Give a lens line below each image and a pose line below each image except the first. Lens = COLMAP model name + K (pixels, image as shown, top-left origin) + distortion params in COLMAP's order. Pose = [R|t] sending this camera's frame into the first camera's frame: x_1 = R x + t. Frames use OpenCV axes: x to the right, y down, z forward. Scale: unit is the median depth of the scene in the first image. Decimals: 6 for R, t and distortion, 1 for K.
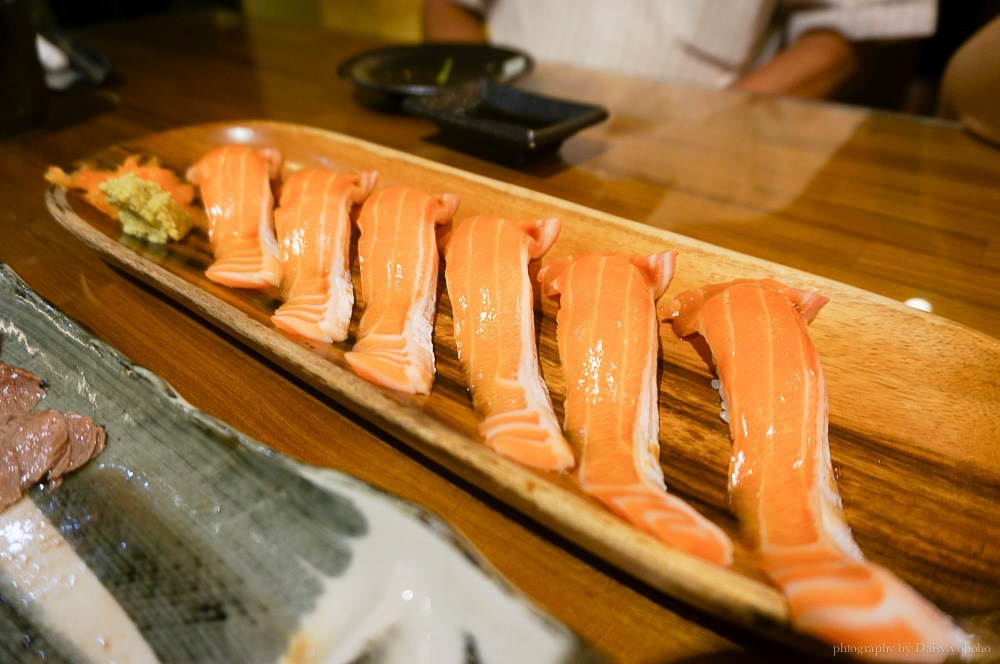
lens RADIAL K [[688.5, 0, 498.8], [0, 688.5, 331.2], [0, 0, 1]] dist [0.001686, 0.001611]
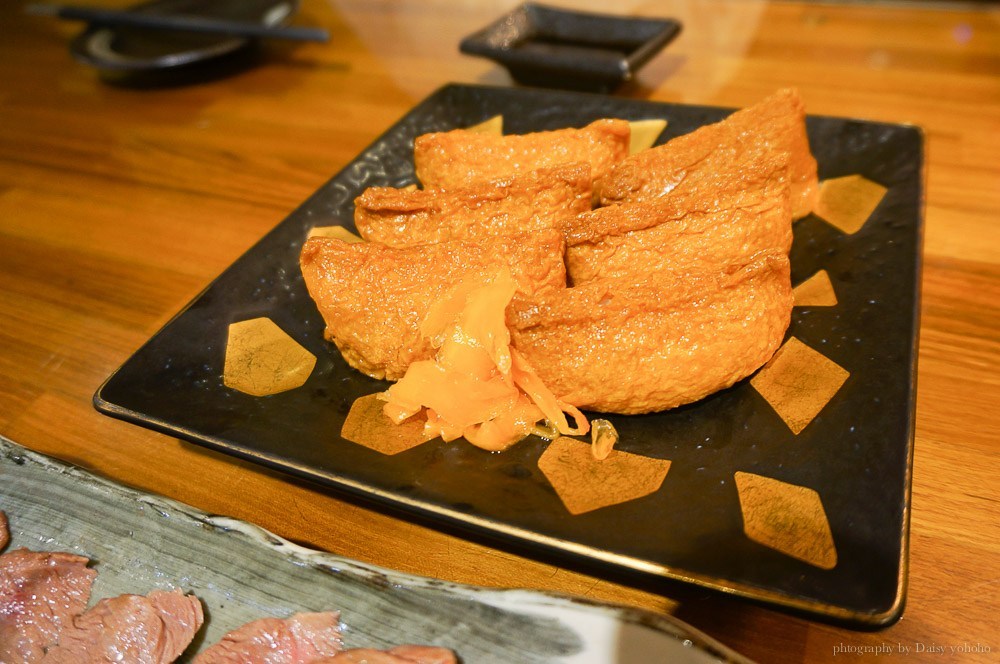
lens RADIAL K [[688.5, 0, 499.4], [0, 688.5, 332.7], [0, 0, 1]] dist [0.001686, 0.001611]
pose [[0.950645, -0.173222, 0.257425, -0.387278], [0.159216, 0.984432, 0.074458, -0.195219], [-0.266315, -0.029797, 0.963425, 0.080412]]
